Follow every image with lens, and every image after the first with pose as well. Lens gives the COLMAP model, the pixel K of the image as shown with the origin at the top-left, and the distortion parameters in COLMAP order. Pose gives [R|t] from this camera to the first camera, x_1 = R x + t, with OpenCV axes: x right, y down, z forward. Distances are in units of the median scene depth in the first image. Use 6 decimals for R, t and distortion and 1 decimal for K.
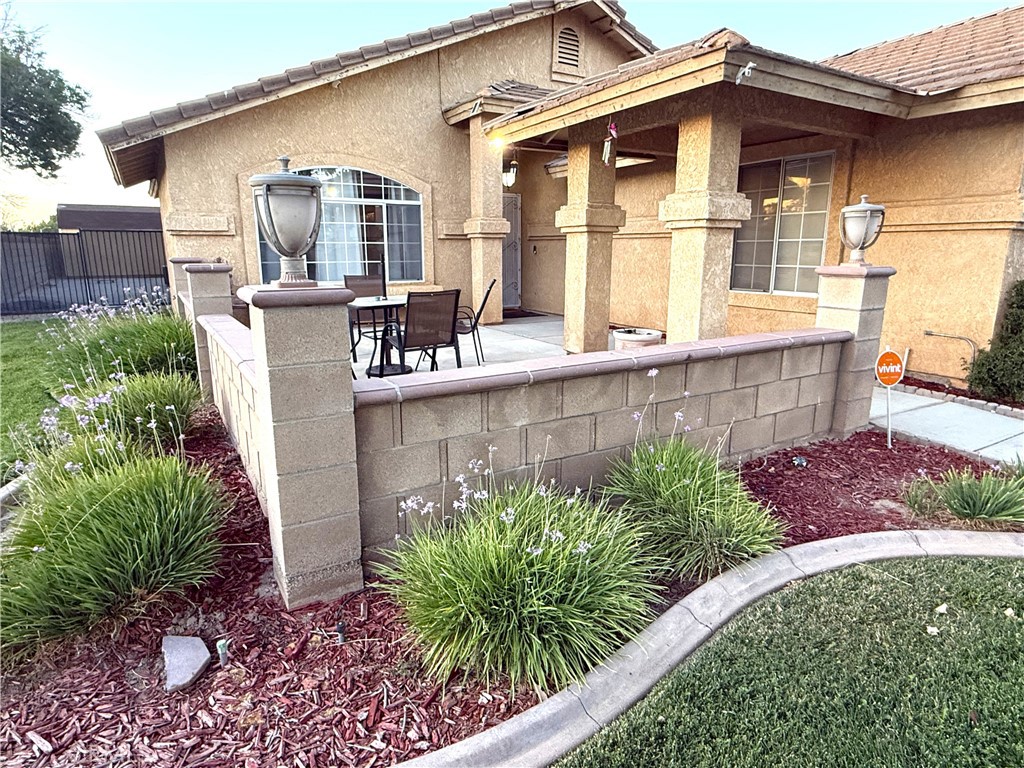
lens RADIAL K [[576.2, 0, 516.6], [0, 576.2, 379.4], [0, 0, 1]] dist [-0.003775, -0.000537]
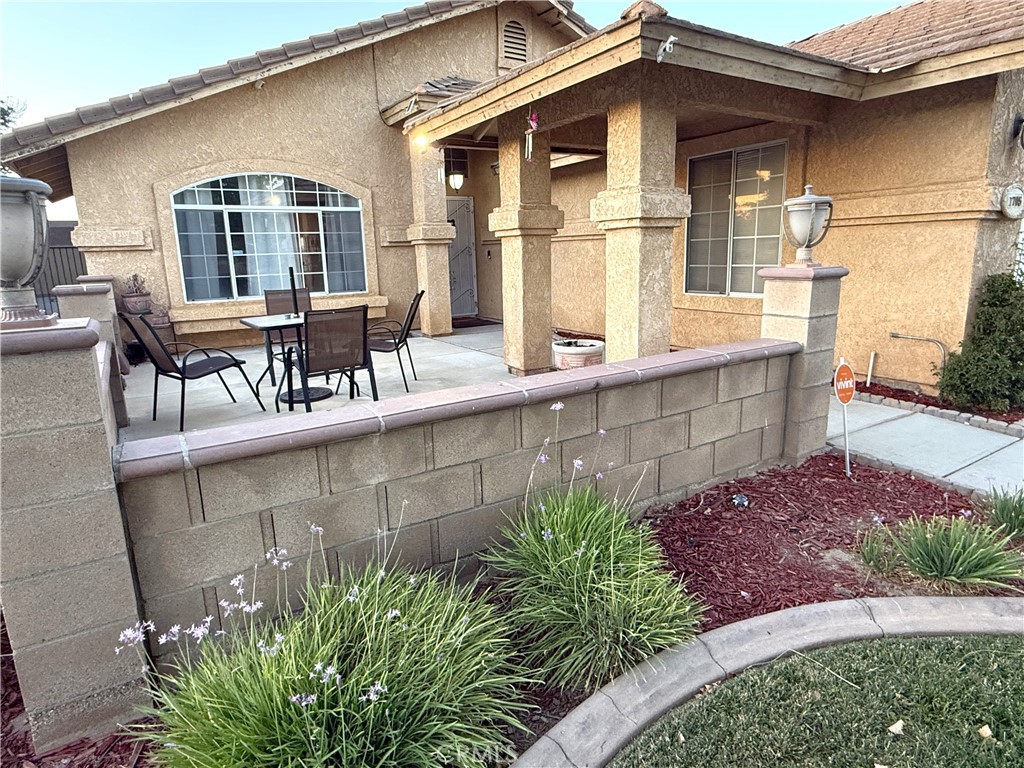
lens RADIAL K [[576.2, 0, 510.9], [0, 576.2, 377.3], [0, 0, 1]] dist [-0.003775, -0.000537]
pose [[0.999342, -0.033230, 0.014546, 0.106253], [0.033349, 0.999412, -0.007988, -0.030941], [-0.014272, 0.008468, 0.999862, 0.111744]]
